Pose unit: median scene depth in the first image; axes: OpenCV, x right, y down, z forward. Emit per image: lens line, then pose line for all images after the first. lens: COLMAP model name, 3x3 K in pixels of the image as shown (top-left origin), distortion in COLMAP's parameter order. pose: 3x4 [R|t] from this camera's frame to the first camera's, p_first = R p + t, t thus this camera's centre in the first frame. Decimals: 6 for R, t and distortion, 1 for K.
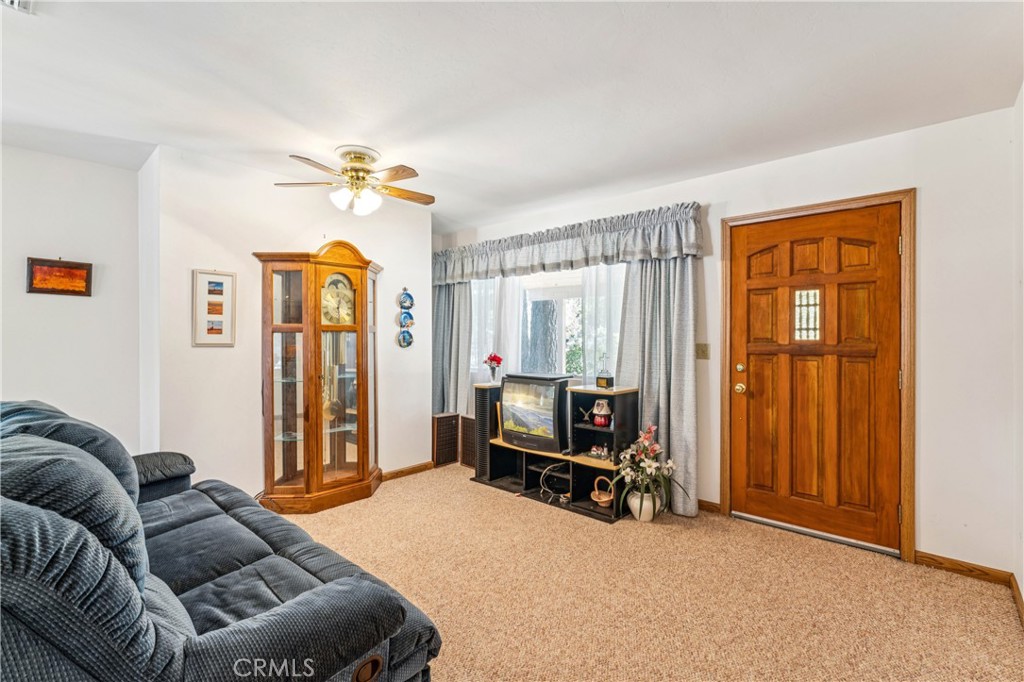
lens RADIAL K [[461.6, 0, 509.2], [0, 461.6, 337.3], [0, 0, 1]] dist [-0.002933, 0.000467]
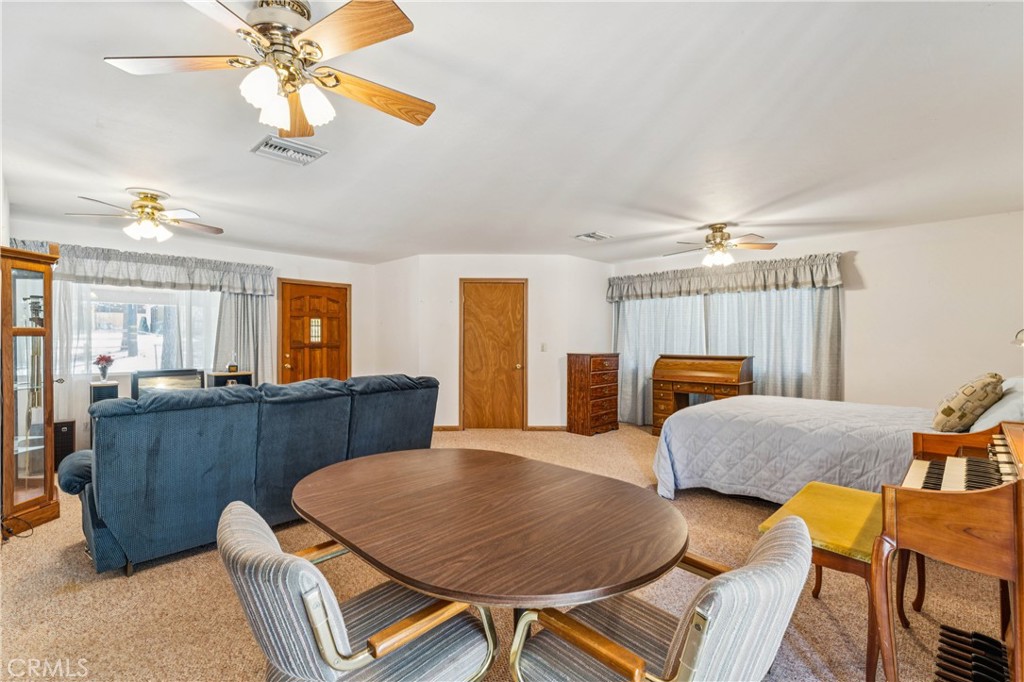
lens RADIAL K [[461.6, 0, 514.0], [0, 461.6, 338.7], [0, 0, 1]] dist [-0.002933, 0.000467]
pose [[0.030855, 0.001930, 0.999522, -1.375562], [-0.000224, 0.999998, -0.001924, -0.002612], [-0.999524, -0.000164, 0.030855, -0.022303]]
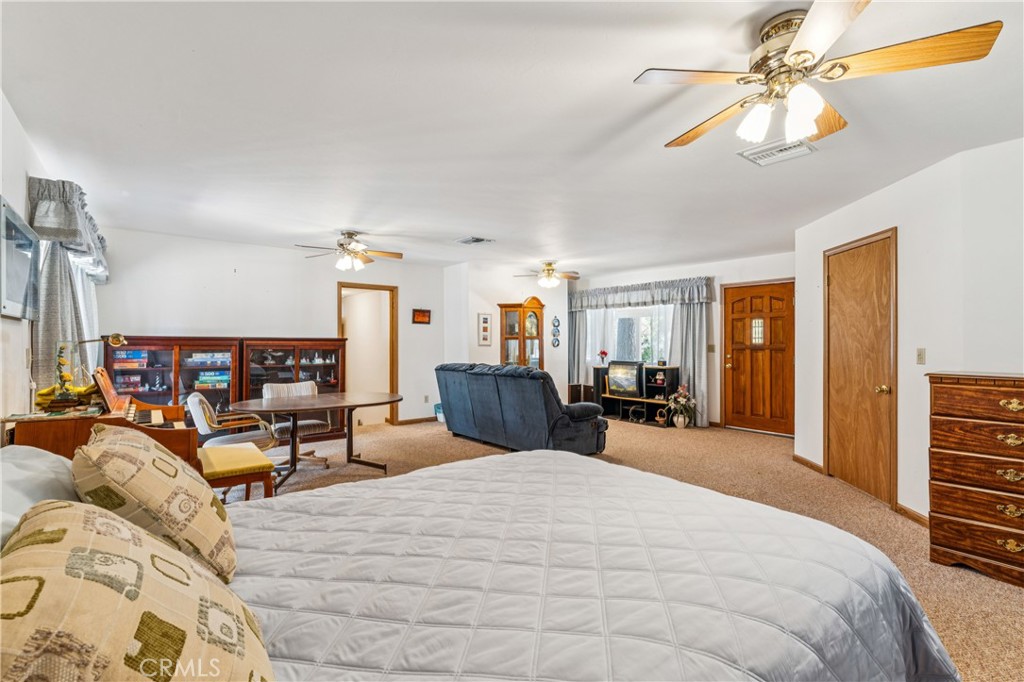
lens RADIAL K [[461.6, 0, 510.8], [0, 461.6, 336.3], [0, 0, 1]] dist [-0.002933, 0.000467]
pose [[0.988716, -0.002926, -0.149776, -0.154304], [0.001363, 0.999944, -0.010539, -0.003397], [0.149799, 0.010216, 0.988664, -1.160419]]
